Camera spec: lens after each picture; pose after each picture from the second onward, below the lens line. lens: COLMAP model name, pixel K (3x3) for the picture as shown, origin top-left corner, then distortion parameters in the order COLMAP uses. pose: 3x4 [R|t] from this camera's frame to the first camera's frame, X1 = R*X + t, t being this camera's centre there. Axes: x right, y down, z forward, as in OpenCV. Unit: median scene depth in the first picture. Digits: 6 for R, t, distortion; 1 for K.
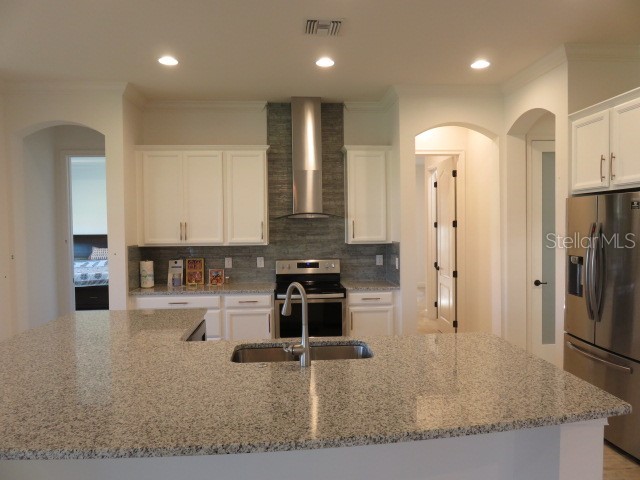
lens RADIAL K [[475.5, 0, 324.5], [0, 475.5, 242.1], [0, 0, 1]] dist [-0.019785, 0.009532]
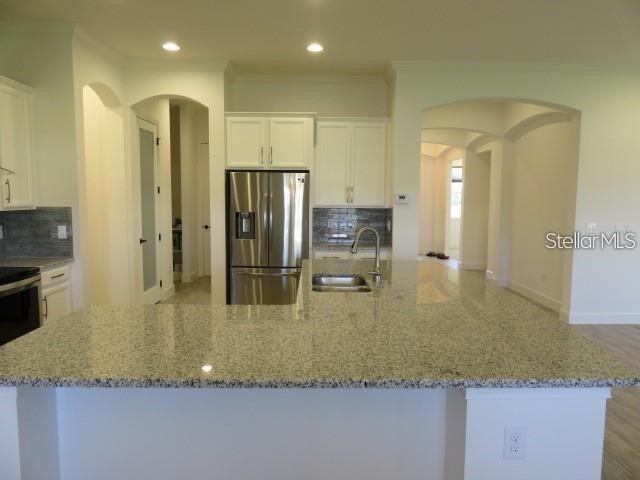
lens RADIAL K [[475.5, 0, 324.4], [0, 475.5, 239.4], [0, 0, 1]] dist [-0.019785, 0.009532]
pose [[0.064371, -0.077269, 0.994930, -0.663589], [0.023034, 0.996847, 0.075928, 0.004171], [-0.997660, 0.018029, 0.065948, 0.468830]]
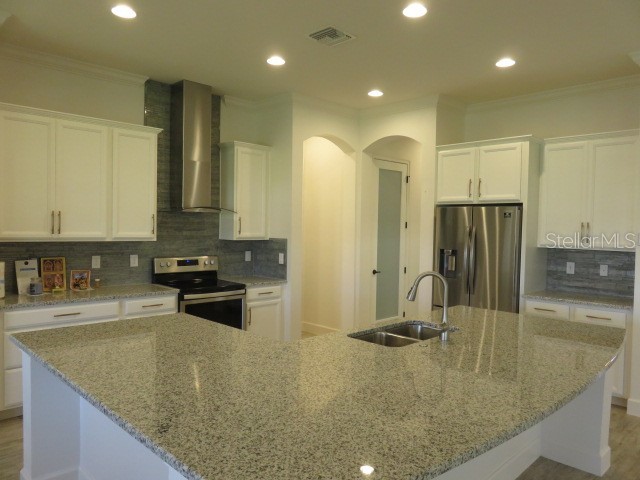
lens RADIAL K [[475.5, 0, 323.2], [0, 475.5, 241.1], [0, 0, 1]] dist [-0.019785, 0.009532]
pose [[0.762390, 0.005011, 0.647098, -0.462329], [-0.006997, 0.999975, 0.000501, 0.004387], [-0.647080, -0.004910, 0.762406, 0.126751]]
